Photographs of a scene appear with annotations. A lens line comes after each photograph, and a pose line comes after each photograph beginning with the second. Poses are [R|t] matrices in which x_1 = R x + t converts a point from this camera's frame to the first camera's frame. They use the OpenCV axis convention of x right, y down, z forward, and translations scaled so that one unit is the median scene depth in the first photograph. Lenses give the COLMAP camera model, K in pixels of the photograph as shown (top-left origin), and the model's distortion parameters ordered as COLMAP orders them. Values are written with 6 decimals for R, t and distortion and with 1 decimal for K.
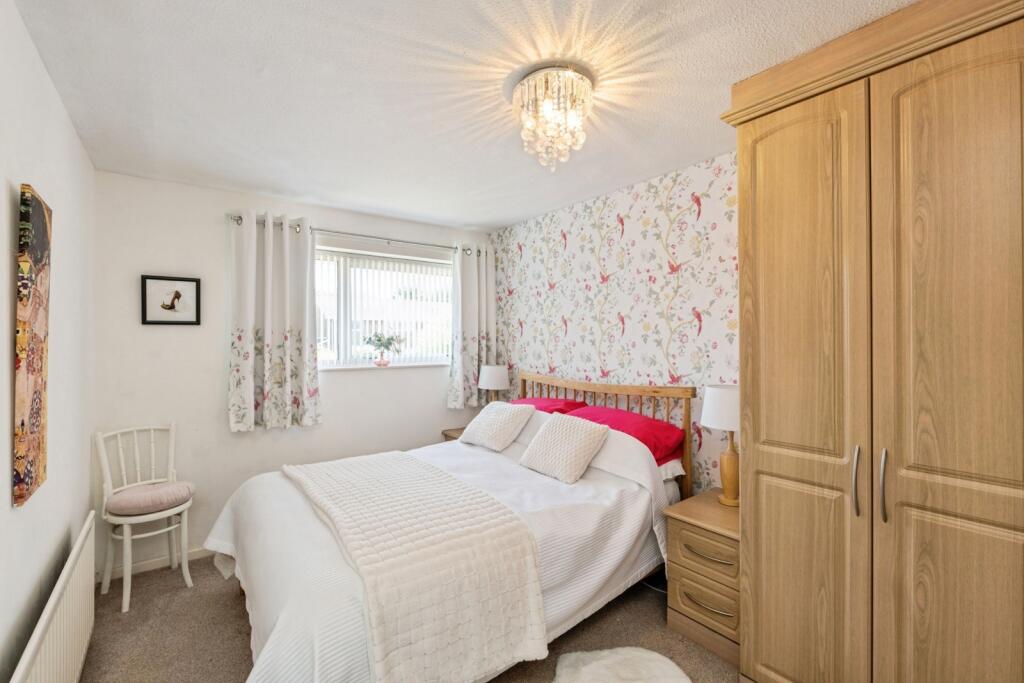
lens RADIAL K [[472.8, 0, 509.2], [0, 472.8, 334.6], [0, 0, 1]] dist [0.000812, -0.000006]
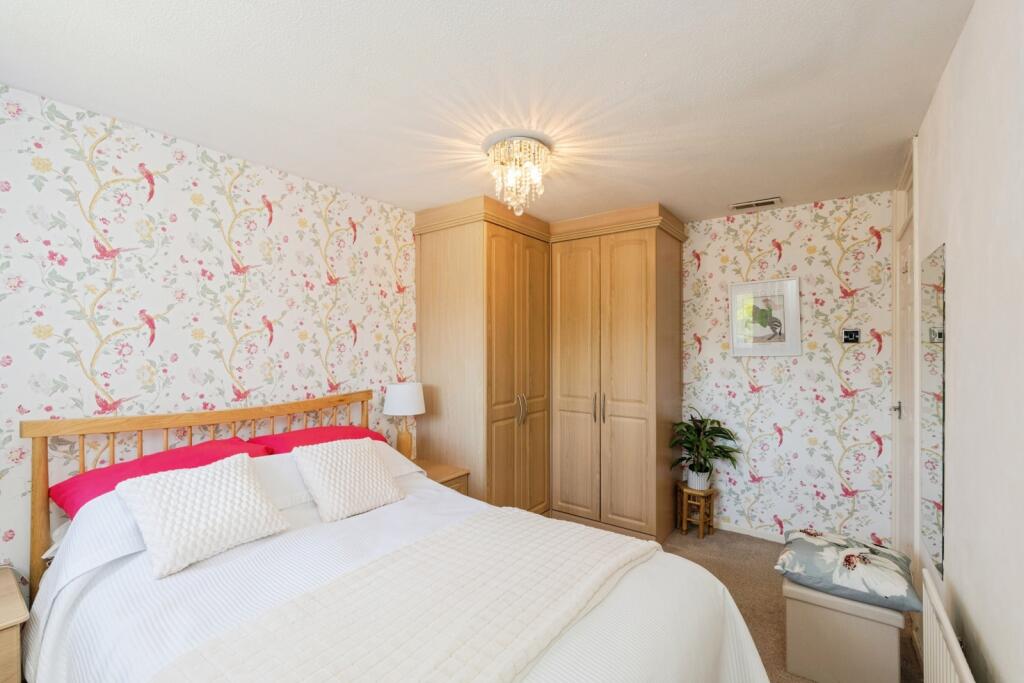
lens RADIAL K [[439.1, 0, 510.5], [0, 439.1, 348.1], [0, 0, 1]] dist [-0.045002, 0.000023]
pose [[-0.319790, 0.005566, 0.947472, -0.663686], [-0.000330, 0.999982, -0.005986, 0.013697], [-0.947489, -0.002227, -0.319782, 0.917617]]
